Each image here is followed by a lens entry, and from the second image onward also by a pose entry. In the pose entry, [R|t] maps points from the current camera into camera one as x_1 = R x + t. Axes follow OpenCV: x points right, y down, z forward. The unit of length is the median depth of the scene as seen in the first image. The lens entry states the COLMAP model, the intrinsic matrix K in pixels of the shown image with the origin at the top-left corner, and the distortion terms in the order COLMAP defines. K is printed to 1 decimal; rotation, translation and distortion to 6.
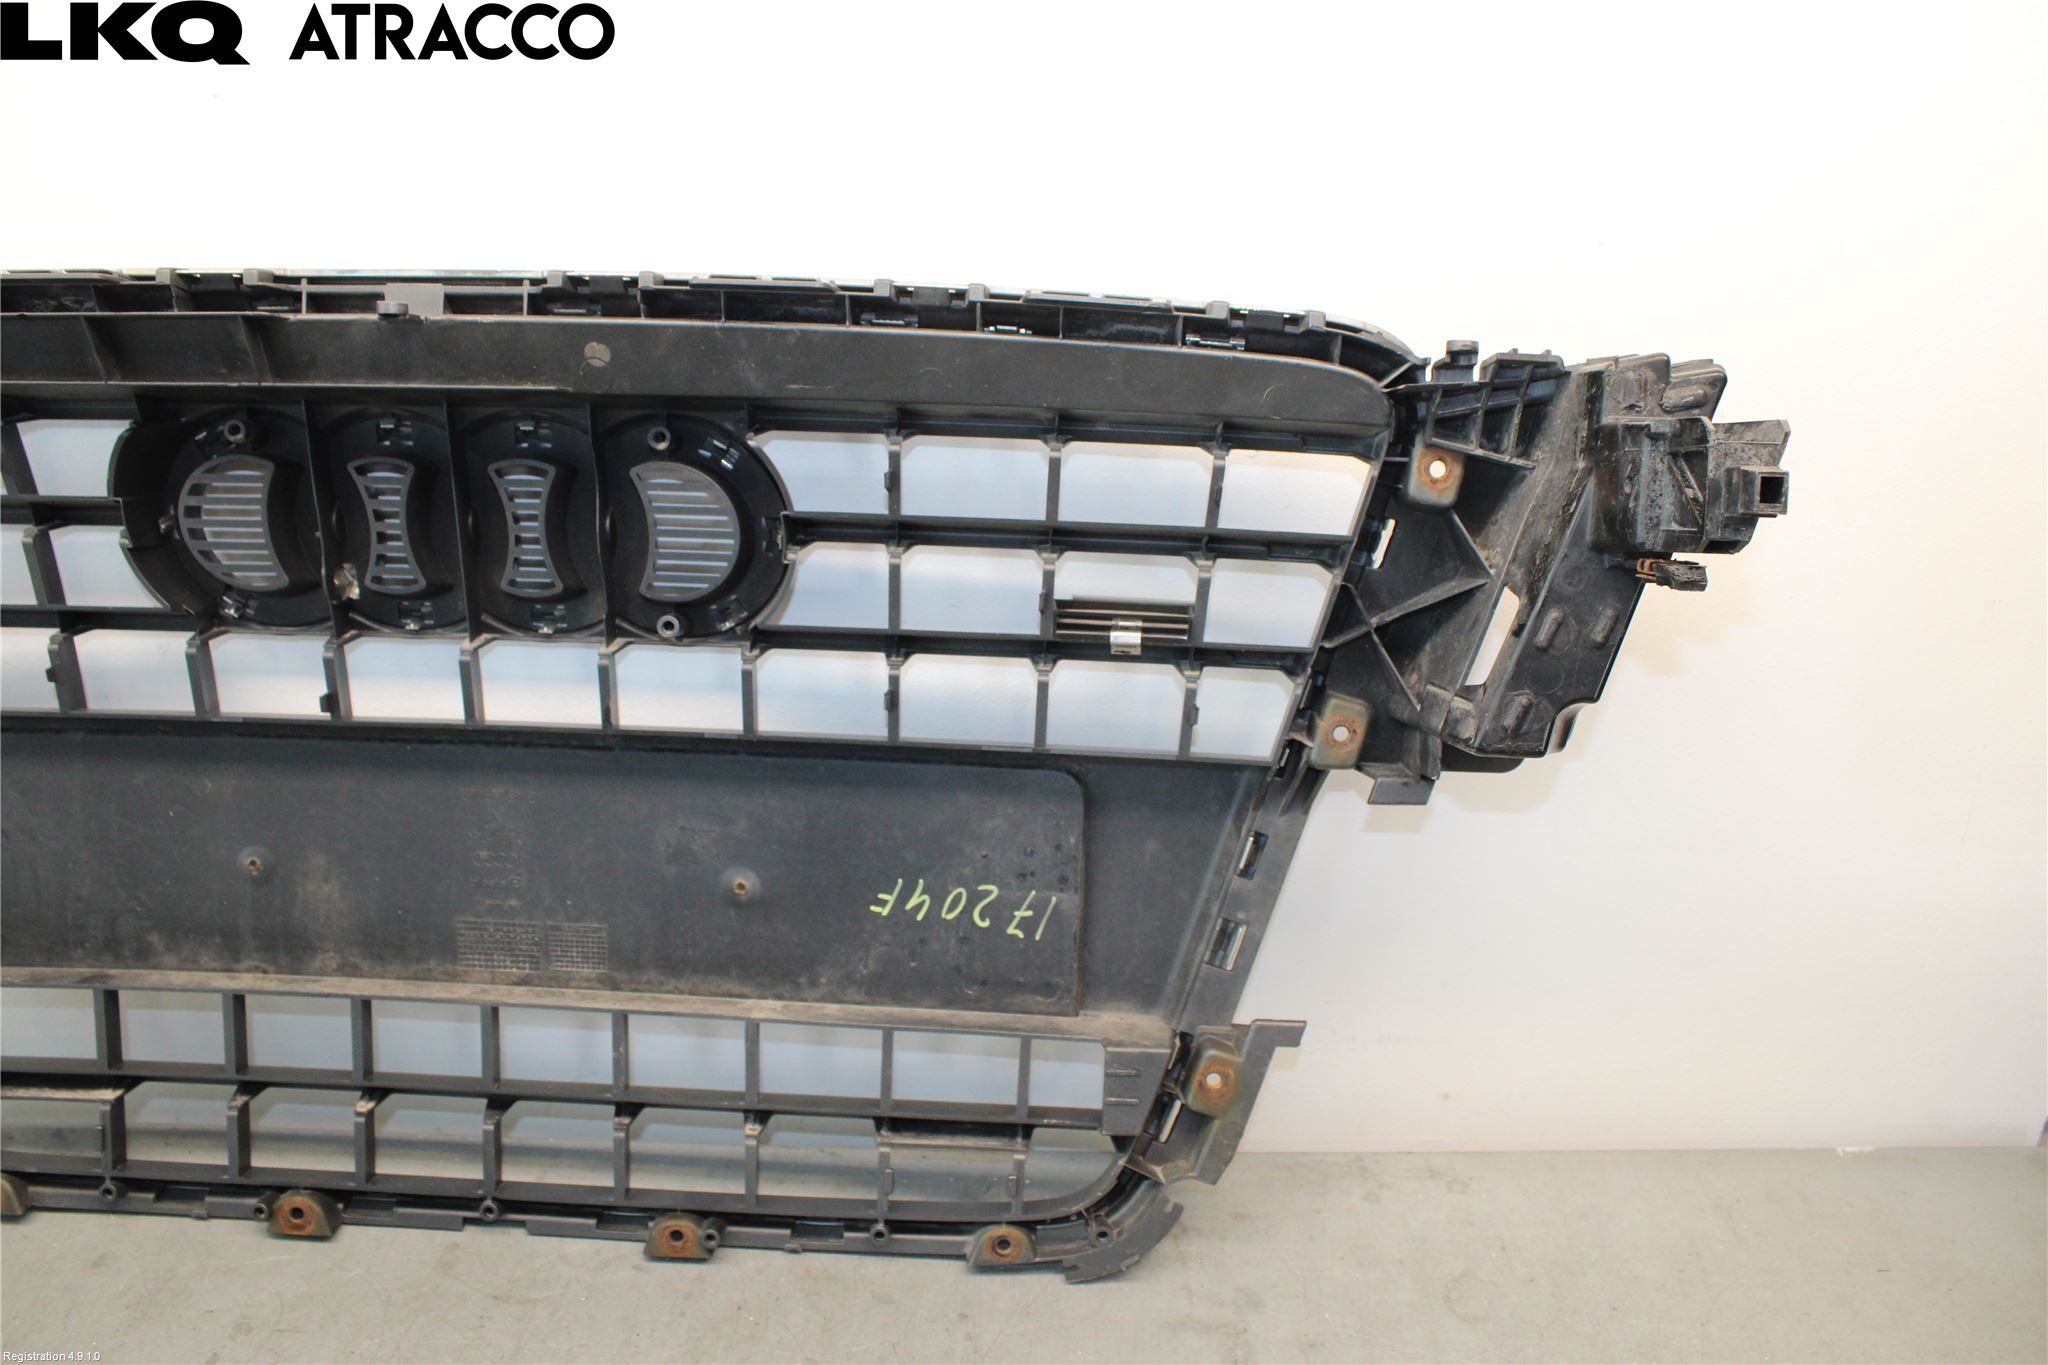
lens RADIAL K [[1685.3, 0, 1024.0], [0, 1685.3, 682.5], [0, 0, 1]] dist [-0.171245, 0.139310]
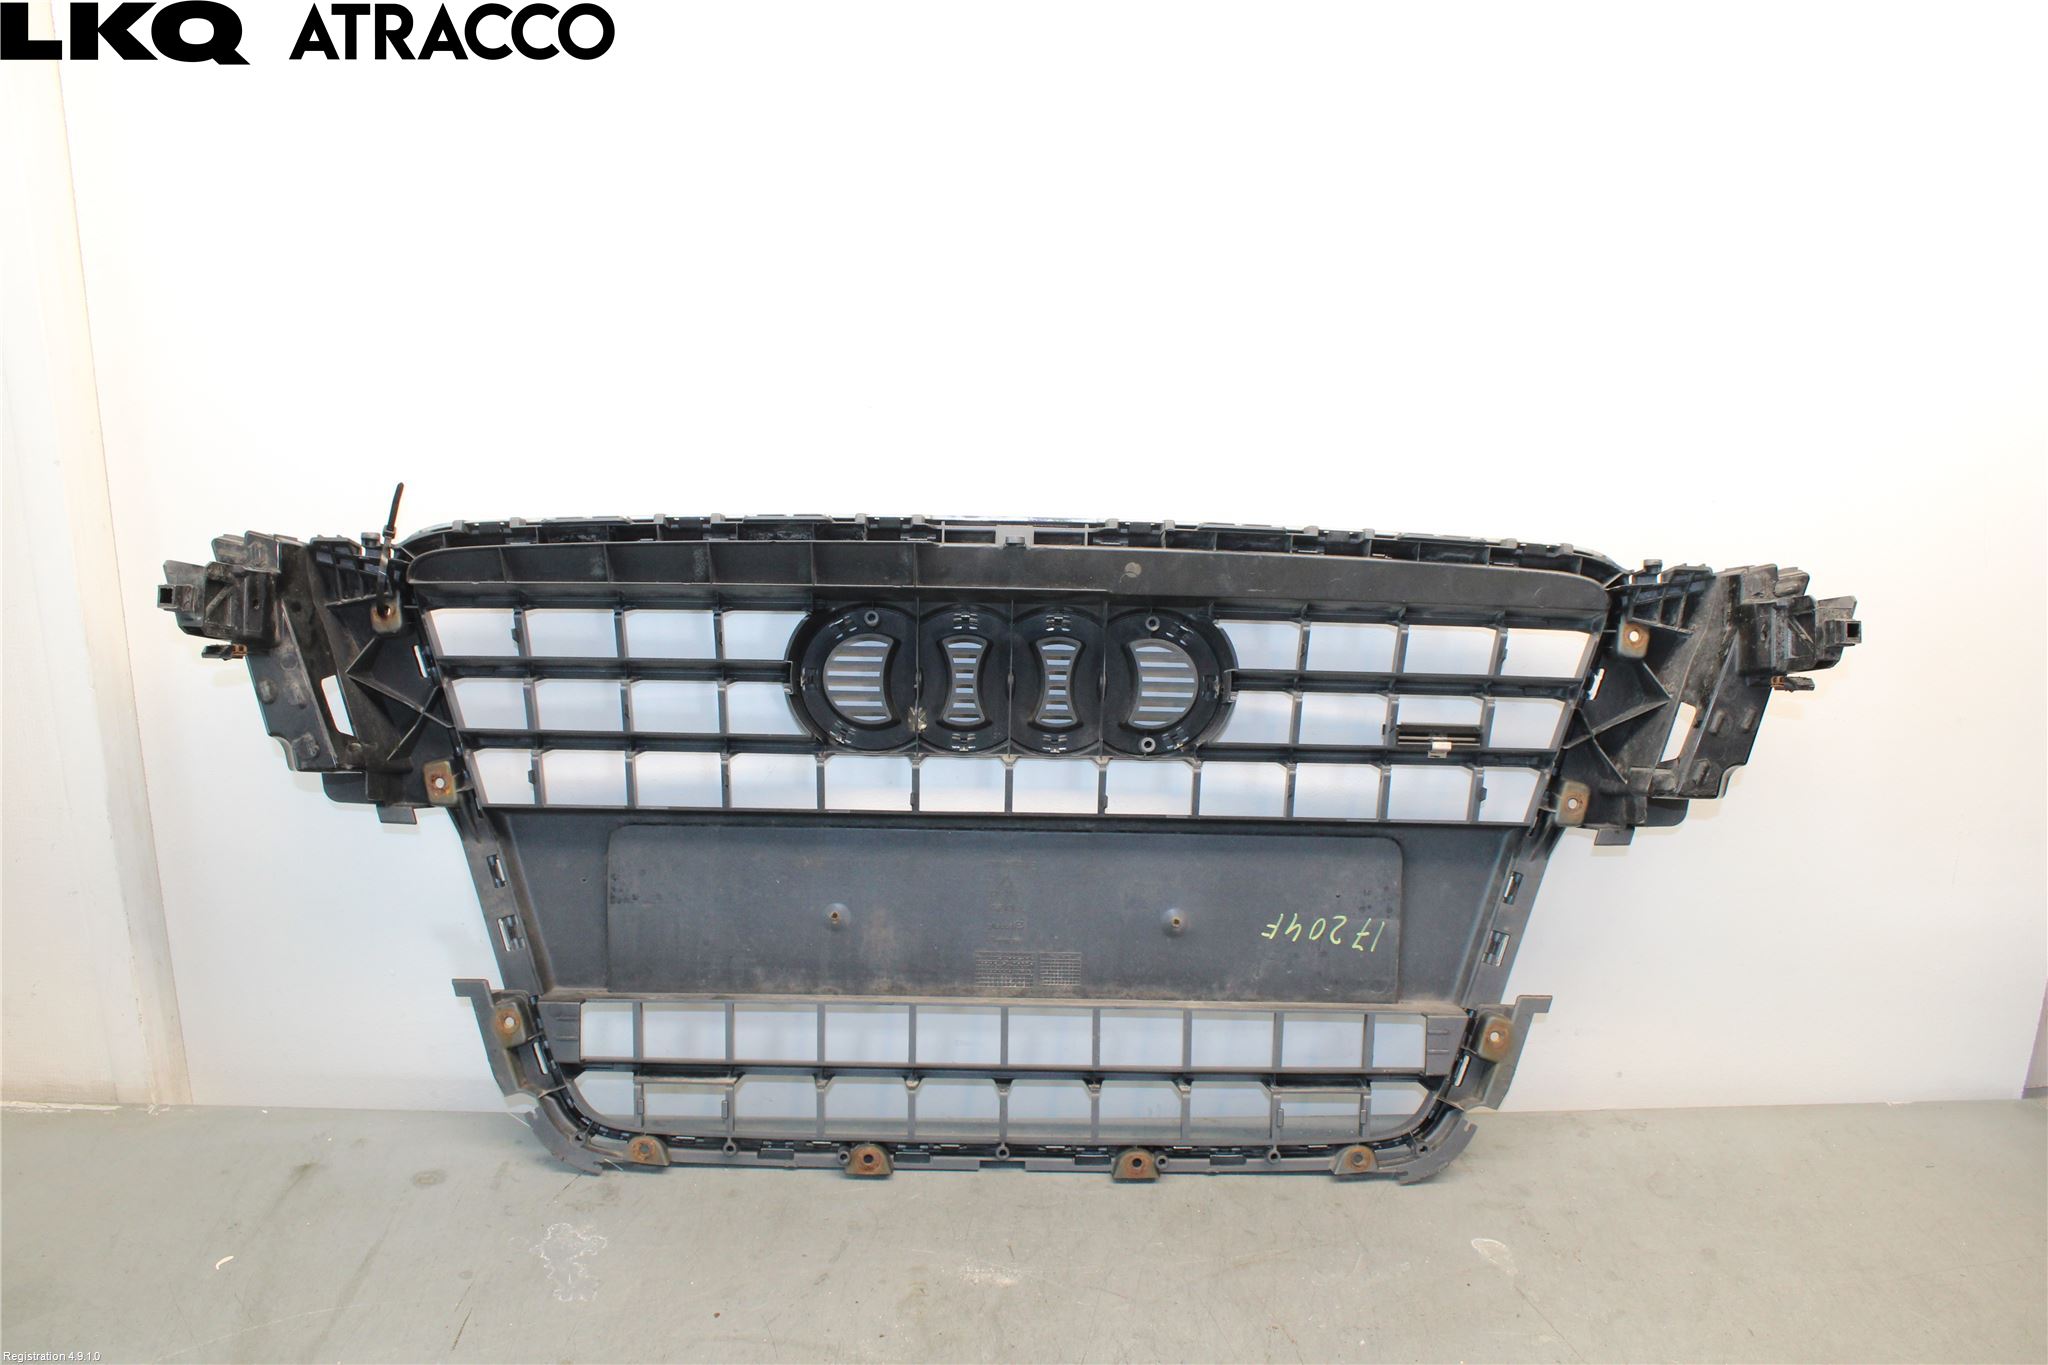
lens RADIAL K [[1685.3, 0, 1024.0], [0, 1685.3, 682.5], [0, 0, 1]] dist [-0.171245, 0.139310]
pose [[0.999264, -0.009886, 0.037052, -0.392428], [0.015187, 0.989220, -0.145649, 0.138125], [-0.035213, 0.146105, 0.988642, -0.563895]]
